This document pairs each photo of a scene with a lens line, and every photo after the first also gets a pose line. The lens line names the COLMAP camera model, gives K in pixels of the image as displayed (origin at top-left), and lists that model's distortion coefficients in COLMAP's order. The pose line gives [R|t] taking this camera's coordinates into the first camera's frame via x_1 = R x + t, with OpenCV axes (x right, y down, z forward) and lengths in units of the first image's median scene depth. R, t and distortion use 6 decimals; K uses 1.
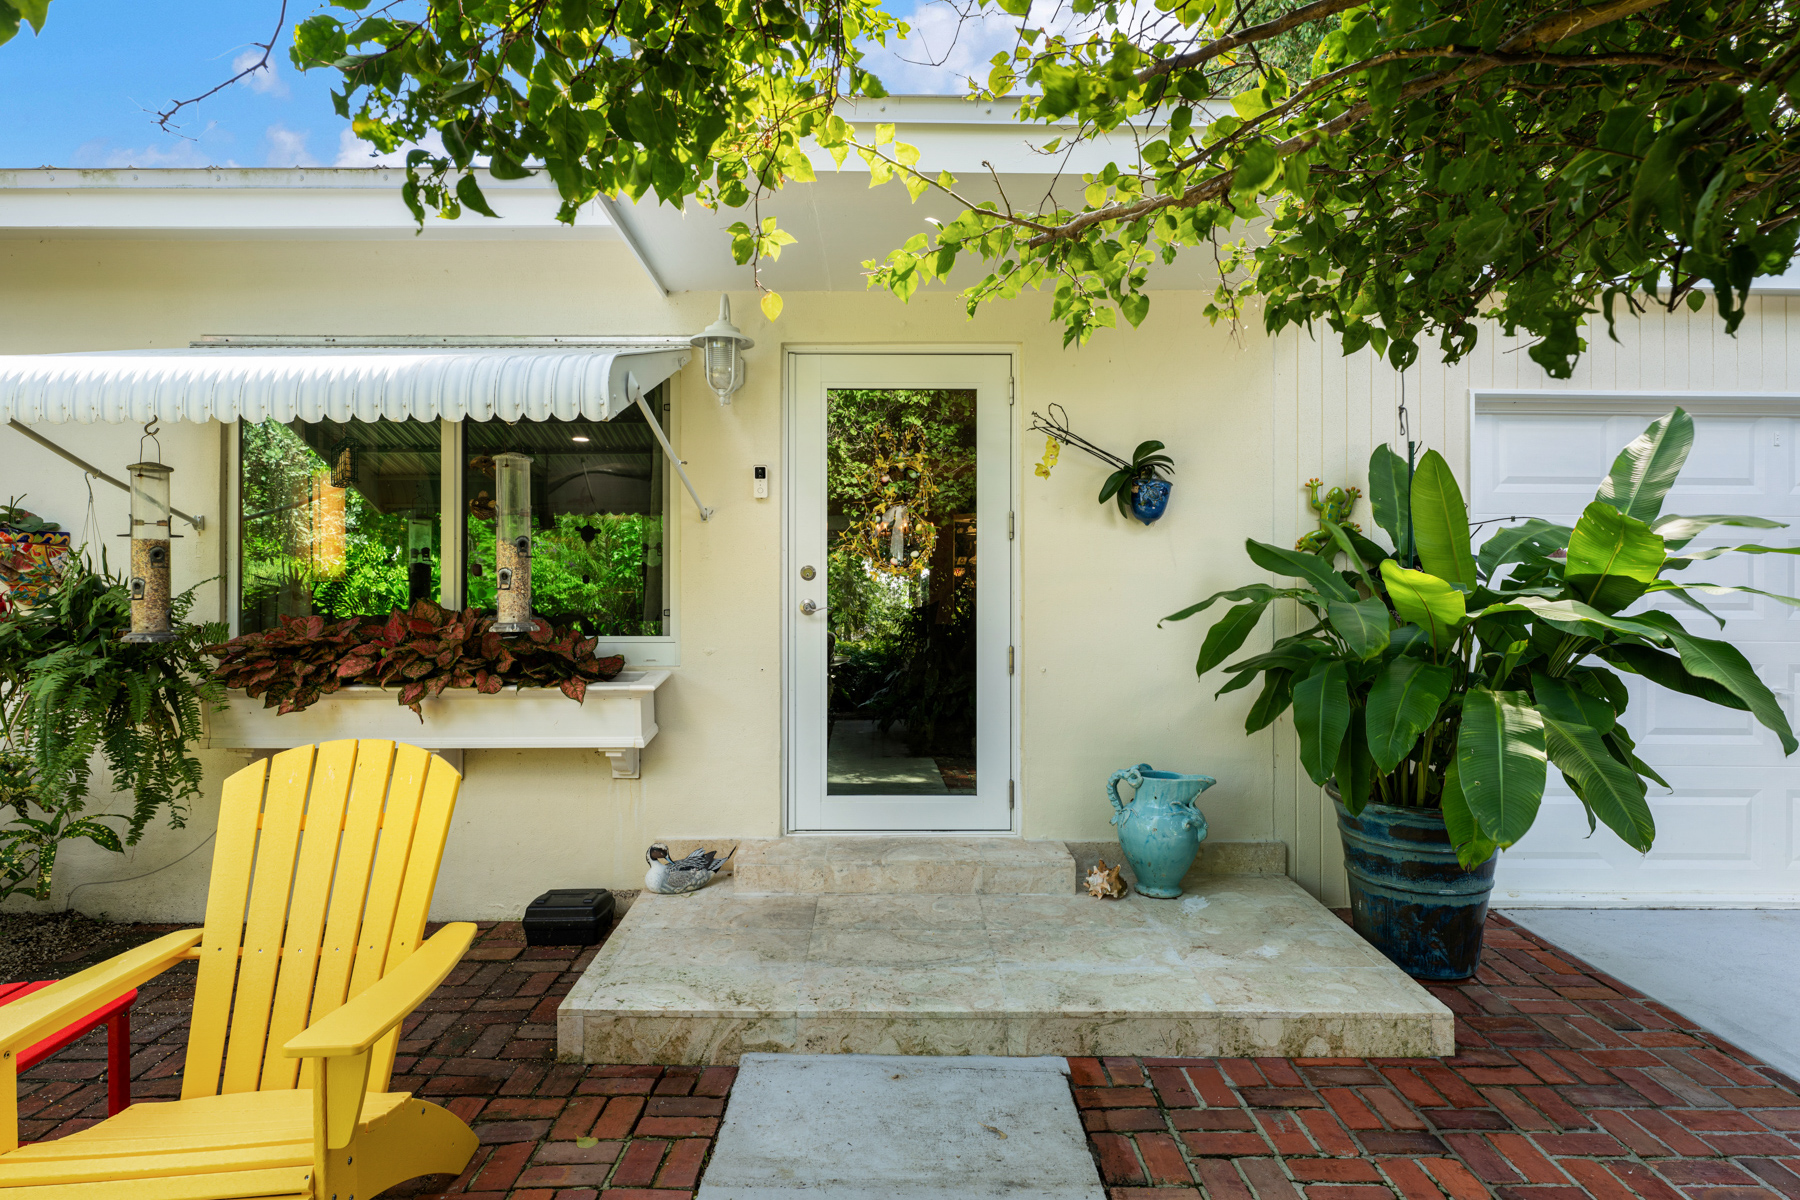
lens RADIAL K [[980.0, 0, 900.0], [0, 980.0, 600.0], [0, 0, 1]] dist [-0.000257, 0.000035]
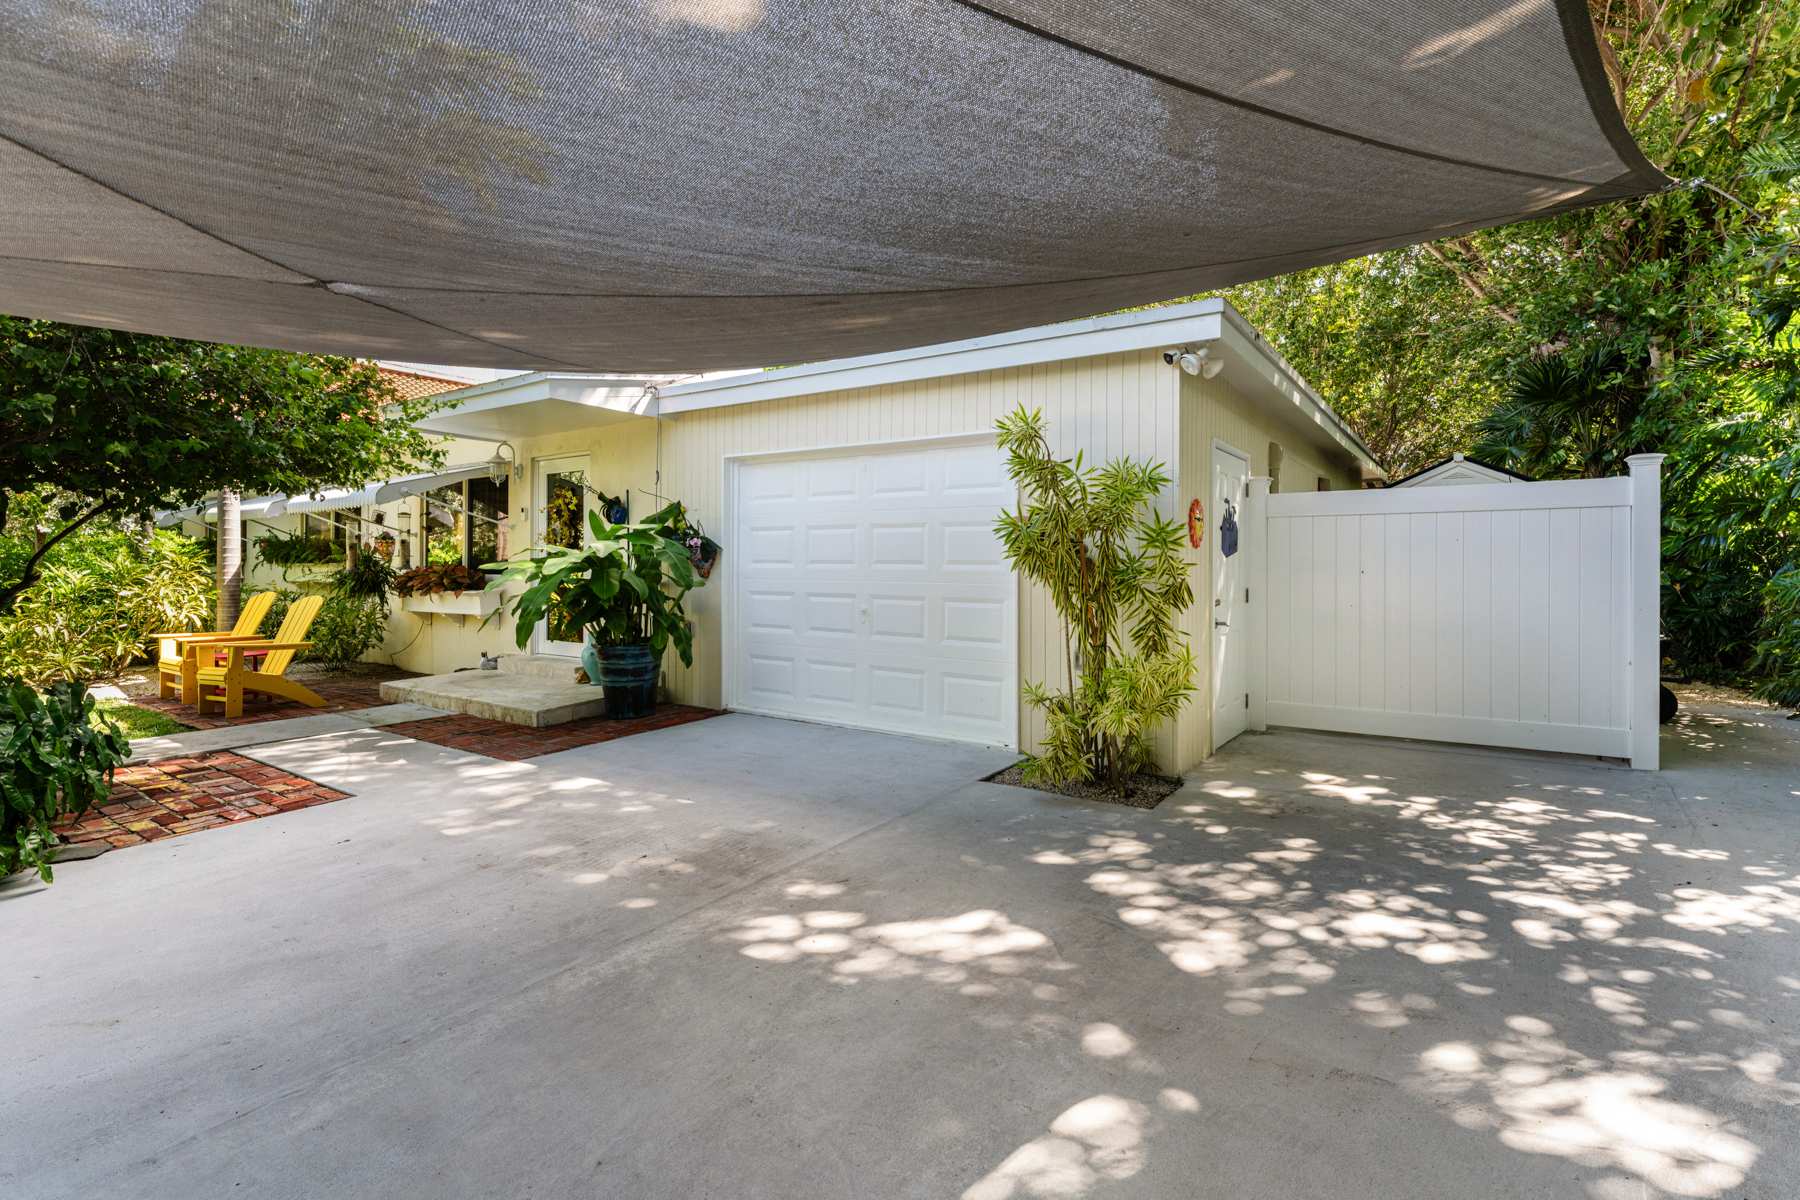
lens RADIAL K [[837.4, 0, 902.8], [0, 837.4, 579.3], [0, 0, 1]] dist [0.012373, -0.000018]
pose [[0.814598, 0.005304, -0.580002, 1.908240], [-0.001298, 0.999972, 0.007322, 0.029487], [0.580025, -0.005212, 0.814582, -0.201572]]
